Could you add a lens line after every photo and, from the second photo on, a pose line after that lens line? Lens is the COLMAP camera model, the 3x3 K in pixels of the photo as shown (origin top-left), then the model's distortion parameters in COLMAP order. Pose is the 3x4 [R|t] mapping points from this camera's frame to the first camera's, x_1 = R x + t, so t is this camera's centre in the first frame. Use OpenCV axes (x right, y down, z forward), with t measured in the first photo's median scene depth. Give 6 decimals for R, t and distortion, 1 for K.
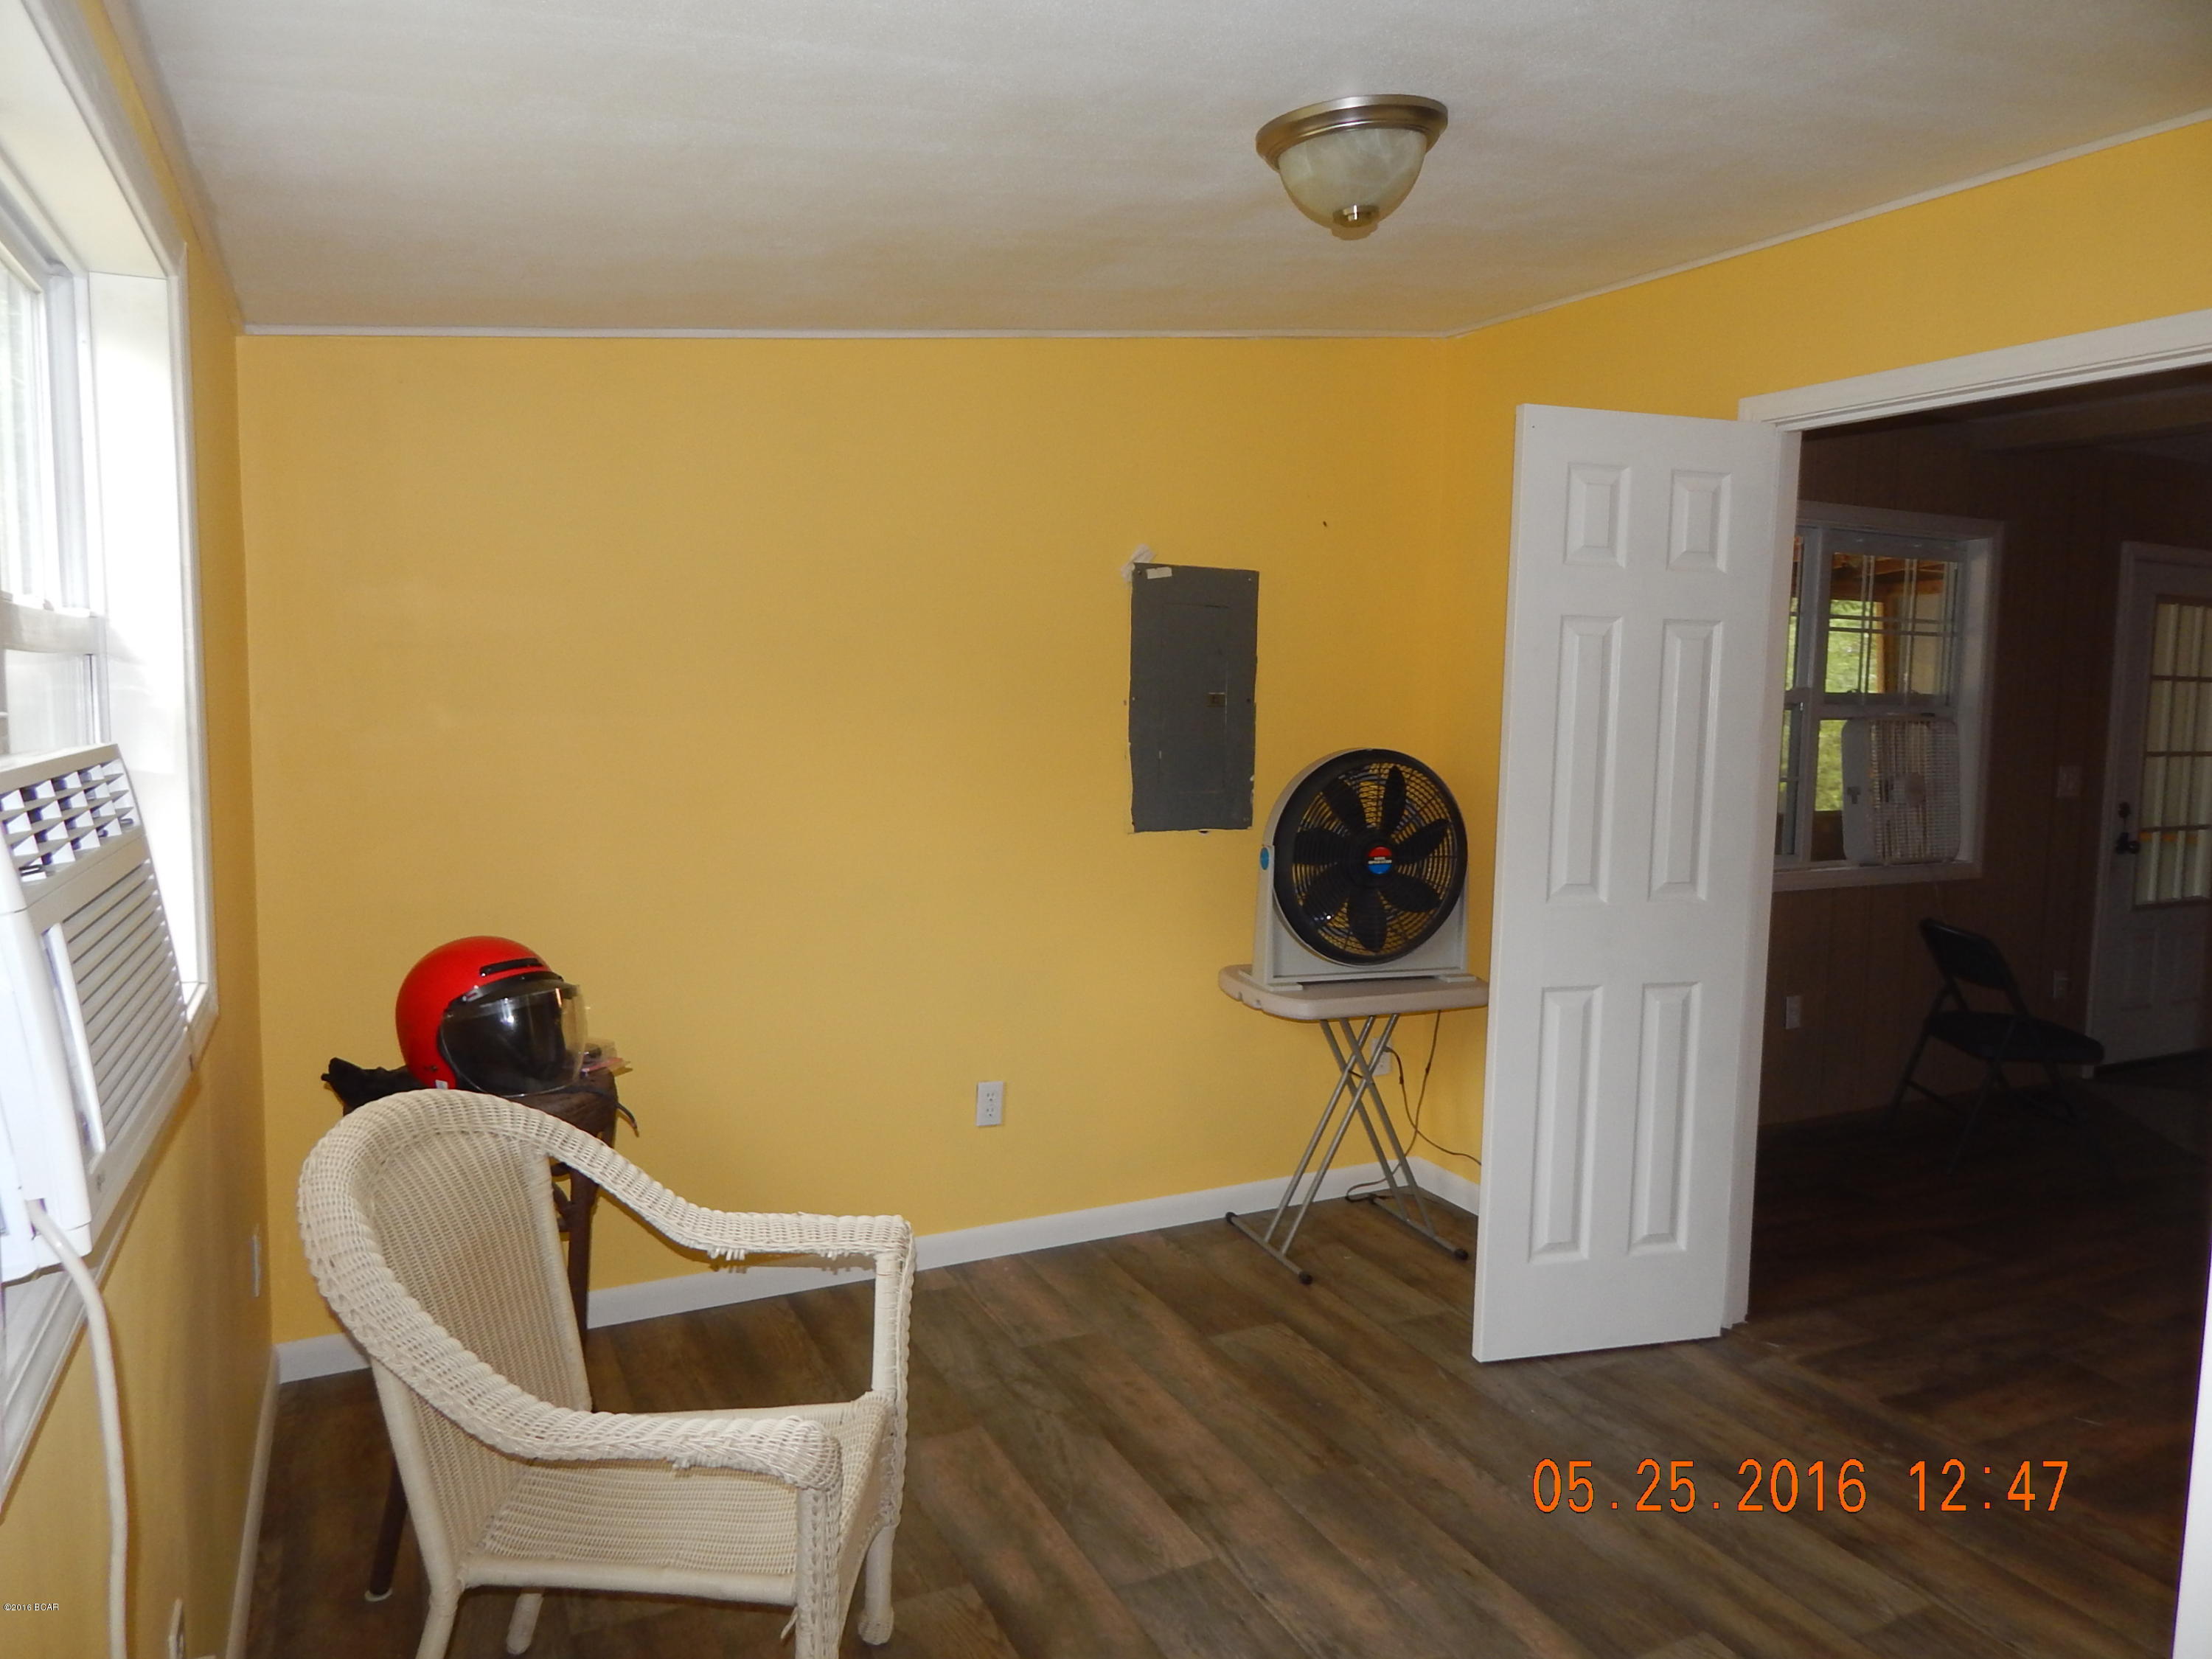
lens RADIAL K [[1467.5, 0, 1113.3], [0, 1467.5, 821.8], [0, 0, 1]] dist [0.007190, -0.004090]
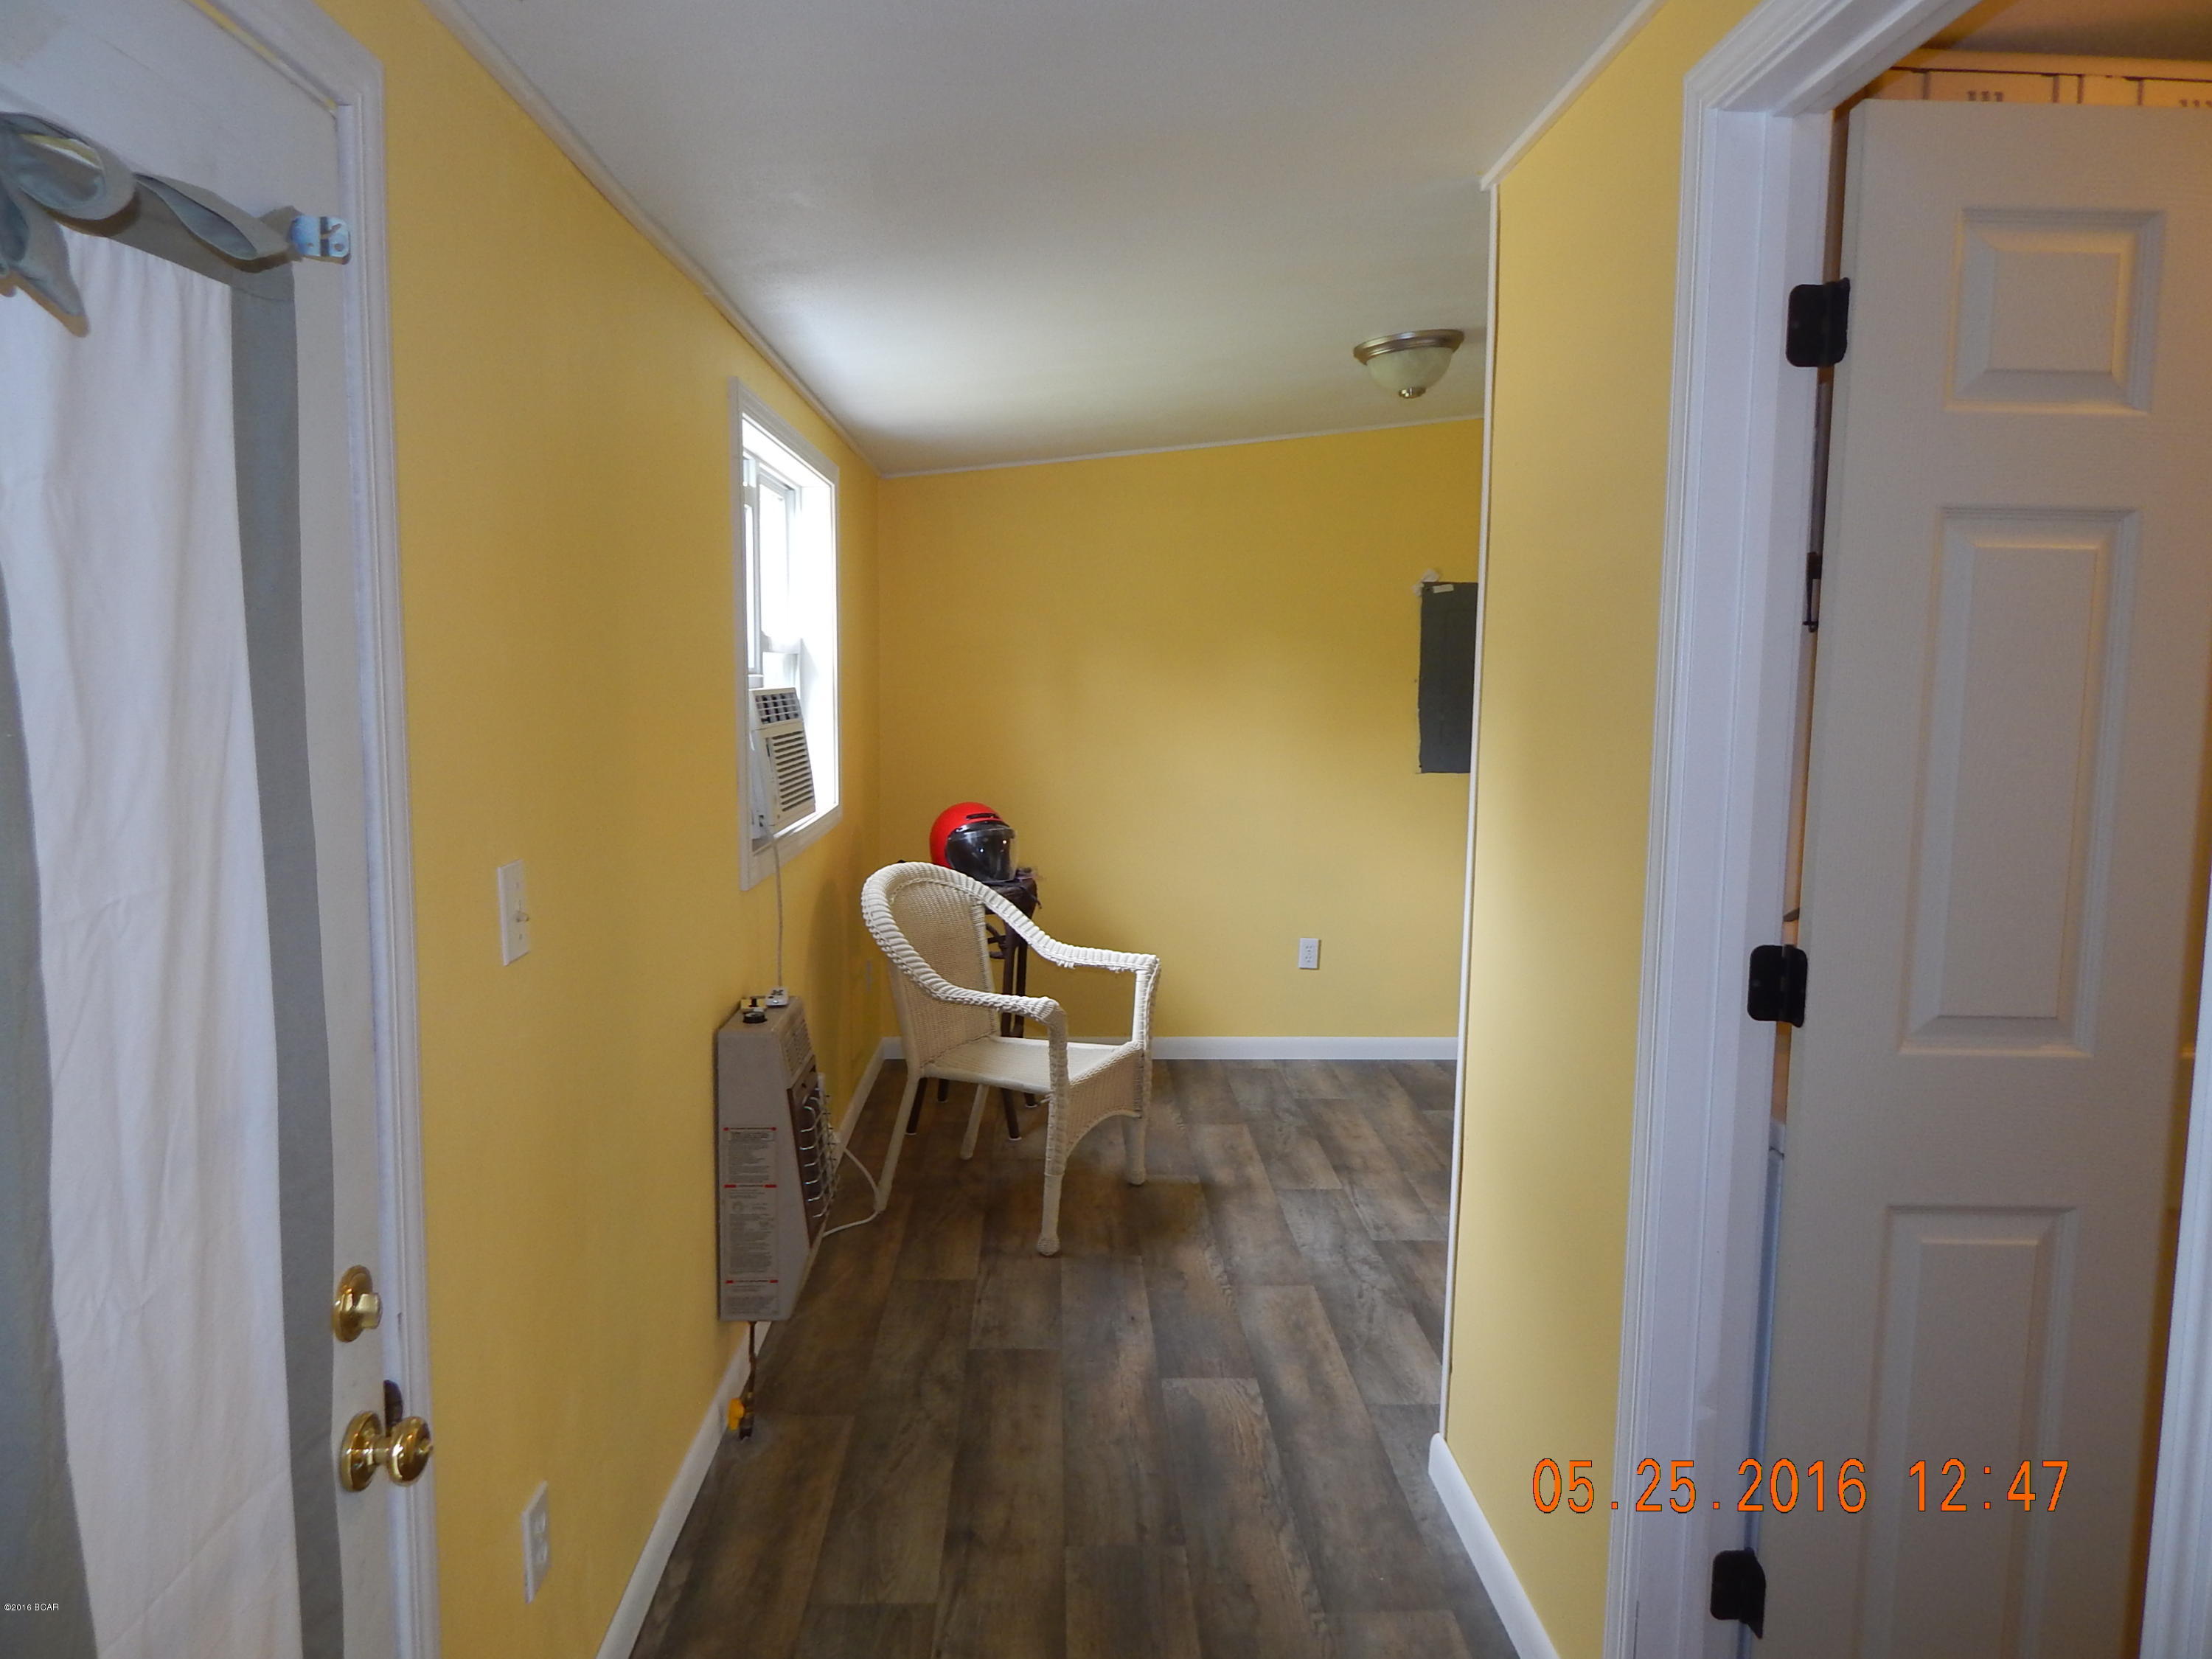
lens RADIAL K [[1467.5, 0, 1104.6], [0, 1467.5, 832.4], [0, 0, 1]] dist [0.007190, -0.004090]
pose [[0.911065, 0.044565, -0.409846, 0.465150], [-0.036774, 0.998962, 0.026876, 0.055141], [0.410618, -0.009414, 0.911759, -0.604701]]
